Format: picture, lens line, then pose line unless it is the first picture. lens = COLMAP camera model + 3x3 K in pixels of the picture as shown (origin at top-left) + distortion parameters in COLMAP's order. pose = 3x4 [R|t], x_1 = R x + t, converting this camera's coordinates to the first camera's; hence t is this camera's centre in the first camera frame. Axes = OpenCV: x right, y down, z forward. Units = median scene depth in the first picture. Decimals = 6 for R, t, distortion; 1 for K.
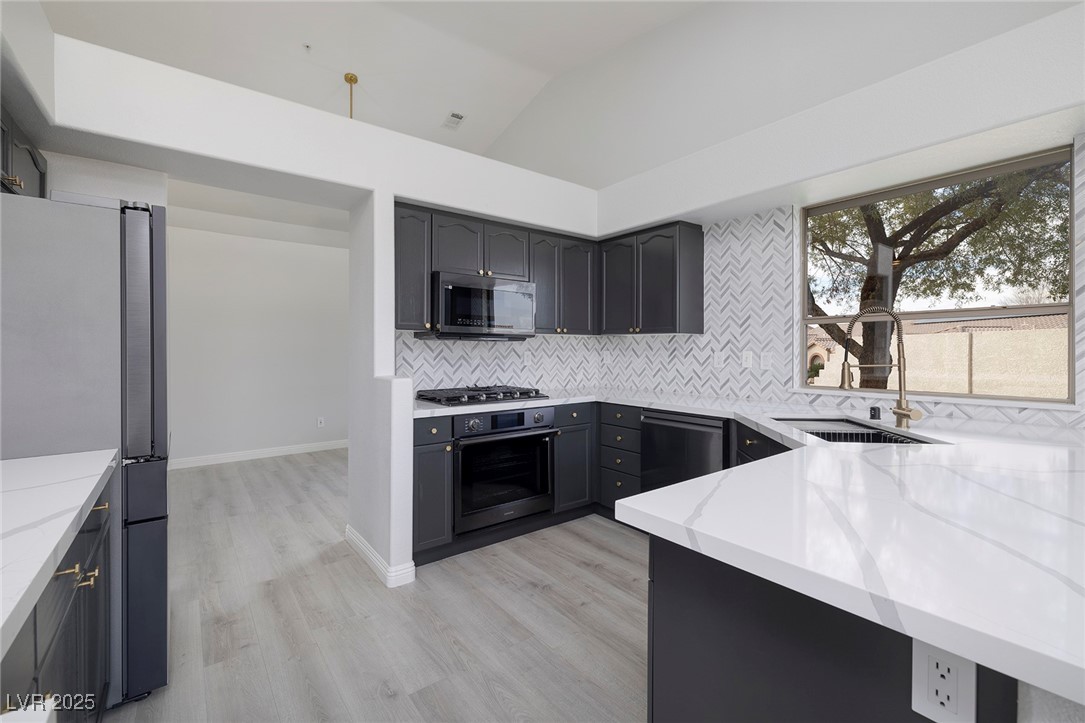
lens RADIAL K [[457.9, 0, 546.4], [0, 457.9, 352.4], [0, 0, 1]] dist [-0.000276, 0.000321]
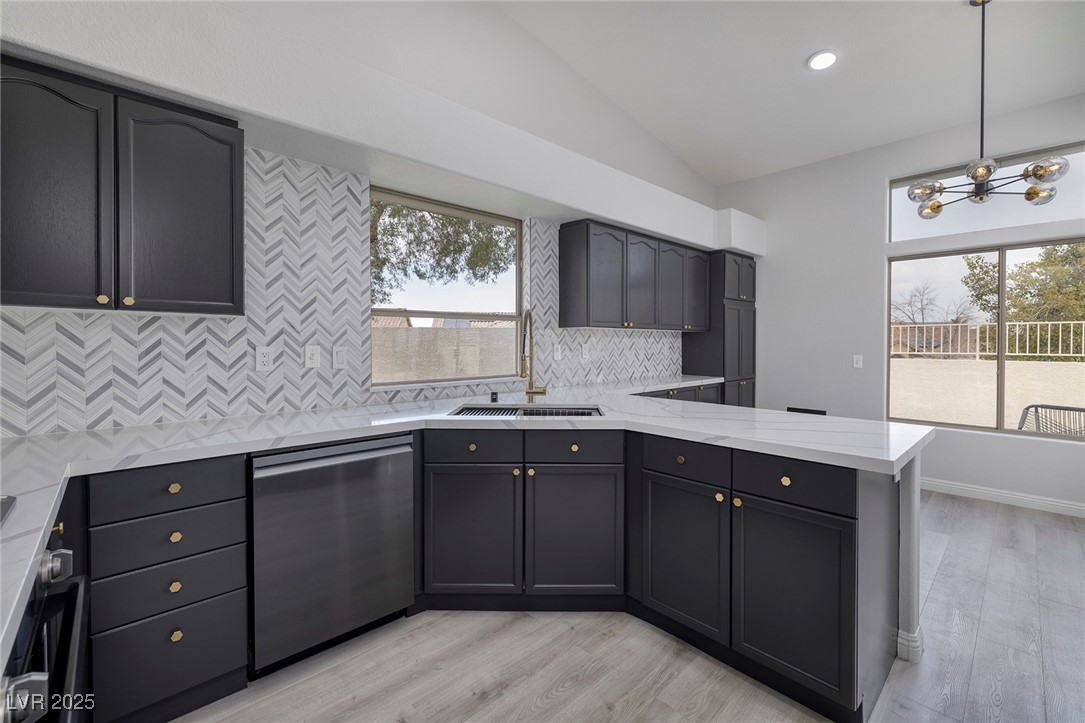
lens RADIAL K [[457.9, 0, 546.4], [0, 457.9, 352.4], [0, 0, 1]] dist [-0.000276, 0.000321]
pose [[-0.091343, -0.019256, 0.995633, -0.315734], [0.005140, 0.999791, 0.019808, -0.004238], [-0.995806, 0.006927, -0.091225, 0.640922]]
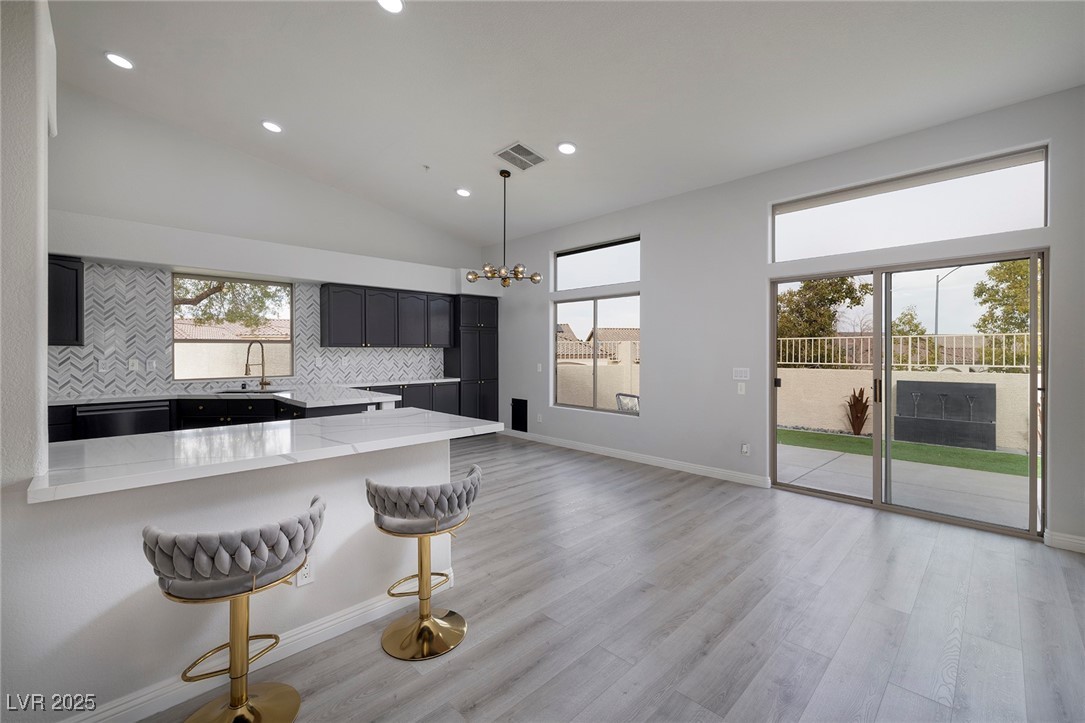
lens RADIAL K [[457.0, 0, 549.7], [0, 457.0, 355.3], [0, 0, 1]] dist [0.000304, 0.000342]
pose [[-0.115561, -0.005797, 0.993283, -1.088092], [0.007655, 0.999948, 0.006727, -0.014251], [-0.993271, 0.008381, -0.115511, -0.143980]]
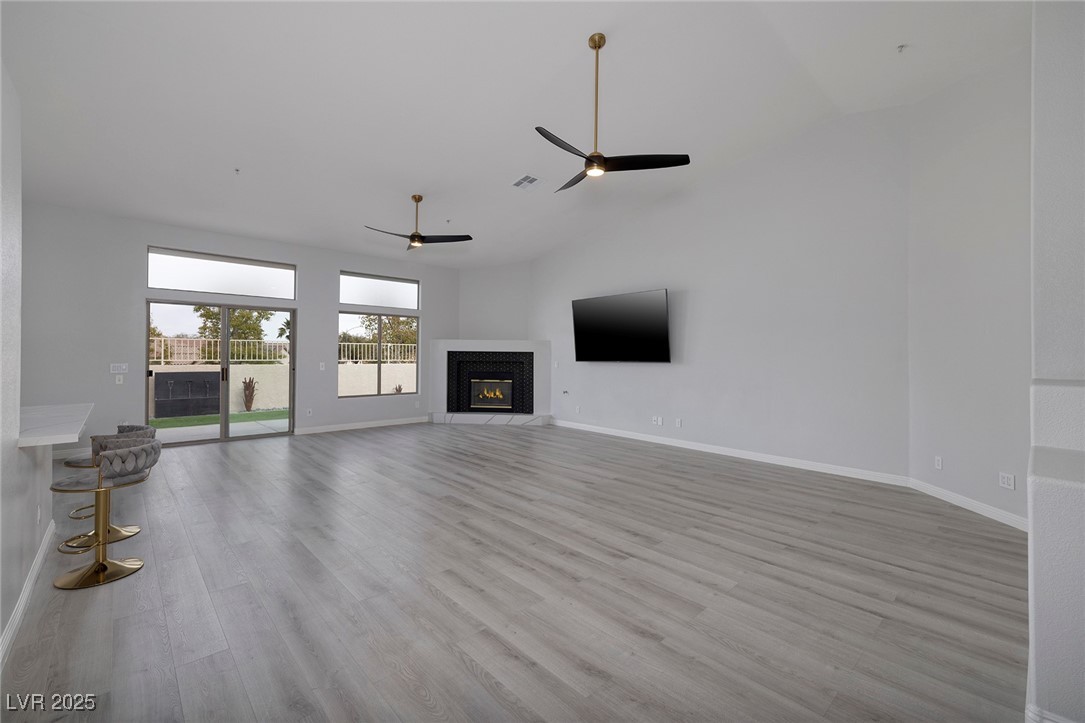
lens RADIAL K [[457.0, 0, 549.7], [0, 457.0, 355.3], [0, 0, 1]] dist [0.000304, 0.000342]
pose [[-0.996580, -0.012335, -0.081710, -1.307558], [-0.013212, 0.999861, 0.010203, -0.034188], [0.081572, 0.011248, -0.996604, 0.994126]]
